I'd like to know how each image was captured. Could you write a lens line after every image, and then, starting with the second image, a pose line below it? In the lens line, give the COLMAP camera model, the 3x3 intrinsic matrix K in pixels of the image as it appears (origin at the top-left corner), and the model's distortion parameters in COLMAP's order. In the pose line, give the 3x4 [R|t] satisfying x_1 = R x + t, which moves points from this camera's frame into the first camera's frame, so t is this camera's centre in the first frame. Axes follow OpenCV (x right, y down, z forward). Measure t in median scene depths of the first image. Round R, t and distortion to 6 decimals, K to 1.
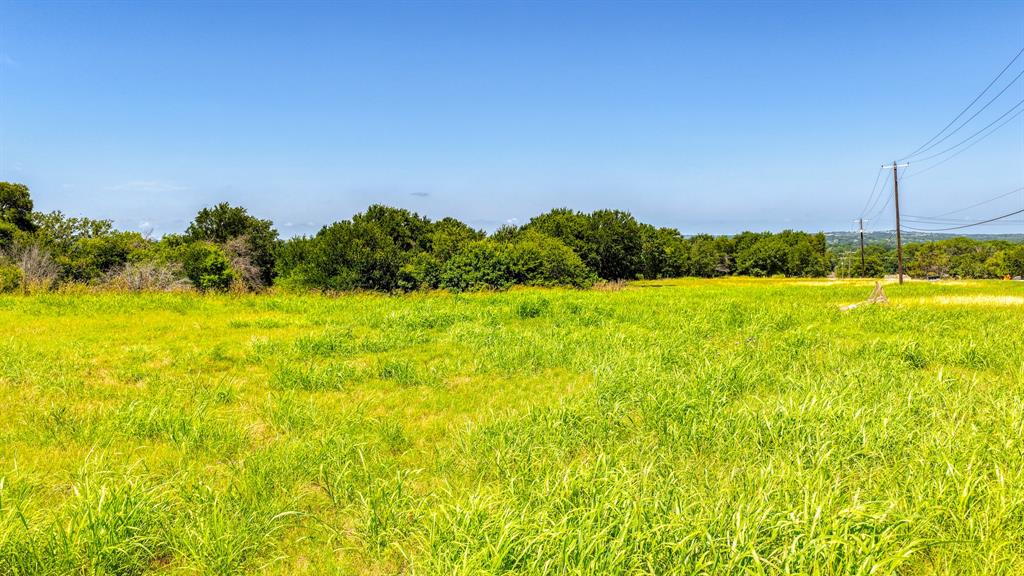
lens RADIAL K [[847.3, 0, 516.0], [0, 847.3, 288.3], [0, 0, 1]] dist [-0.011777, 0.033350]
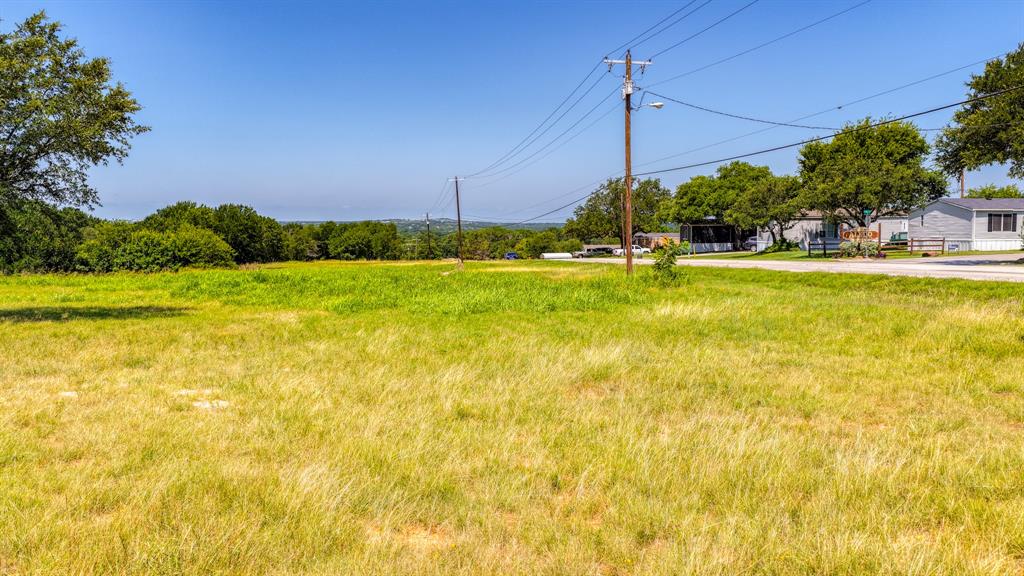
lens RADIAL K [[847.3, 0, 516.0], [0, 847.3, 288.3], [0, 0, 1]] dist [-0.011777, 0.033350]
pose [[0.874769, -0.026423, 0.483818, -0.122686], [0.018371, 0.999603, 0.021376, 0.006561], [-0.484191, -0.009811, 0.874907, -0.228541]]
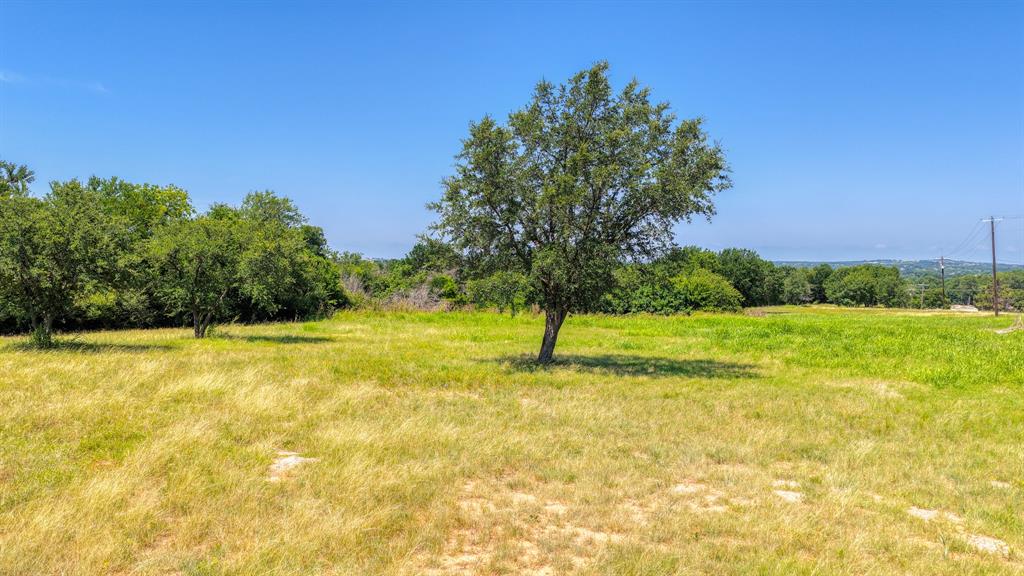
lens RADIAL K [[847.3, 0, 516.0], [0, 847.3, 288.3], [0, 0, 1]] dist [-0.011777, 0.033350]
pose [[0.998808, 0.020216, -0.044426, -0.149277], [-0.021322, 0.999471, -0.024566, -0.000484], [0.043906, 0.025484, 0.998711, -0.203140]]
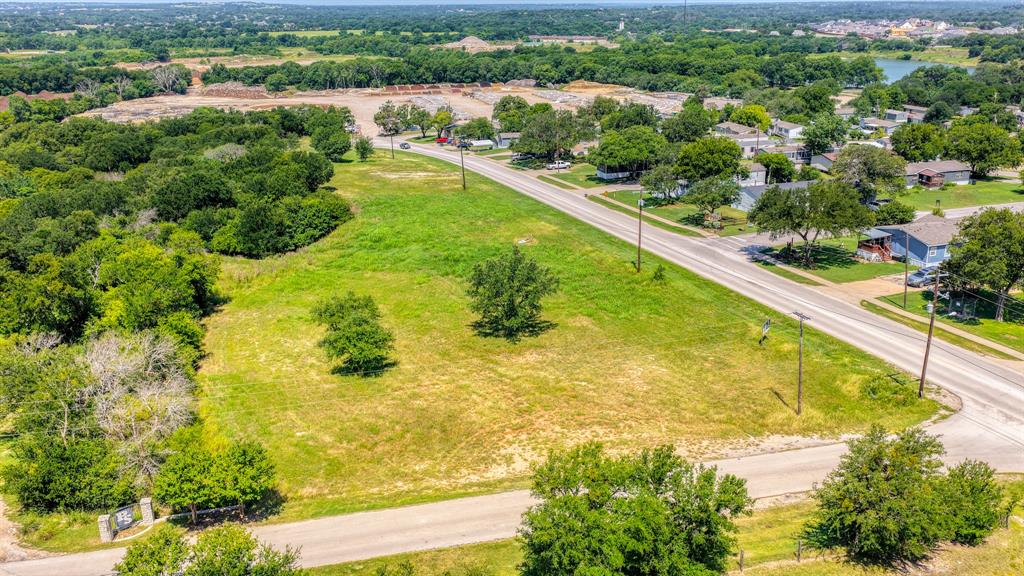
lens RADIAL K [[847.3, 0, 516.0], [0, 847.3, 288.3], [0, 0, 1]] dist [-0.011777, 0.033350]
pose [[0.751260, -0.202035, 0.628324, -0.729545], [0.030475, 0.961599, 0.272761, -0.290571], [-0.659303, -0.185766, 0.728568, -0.619684]]
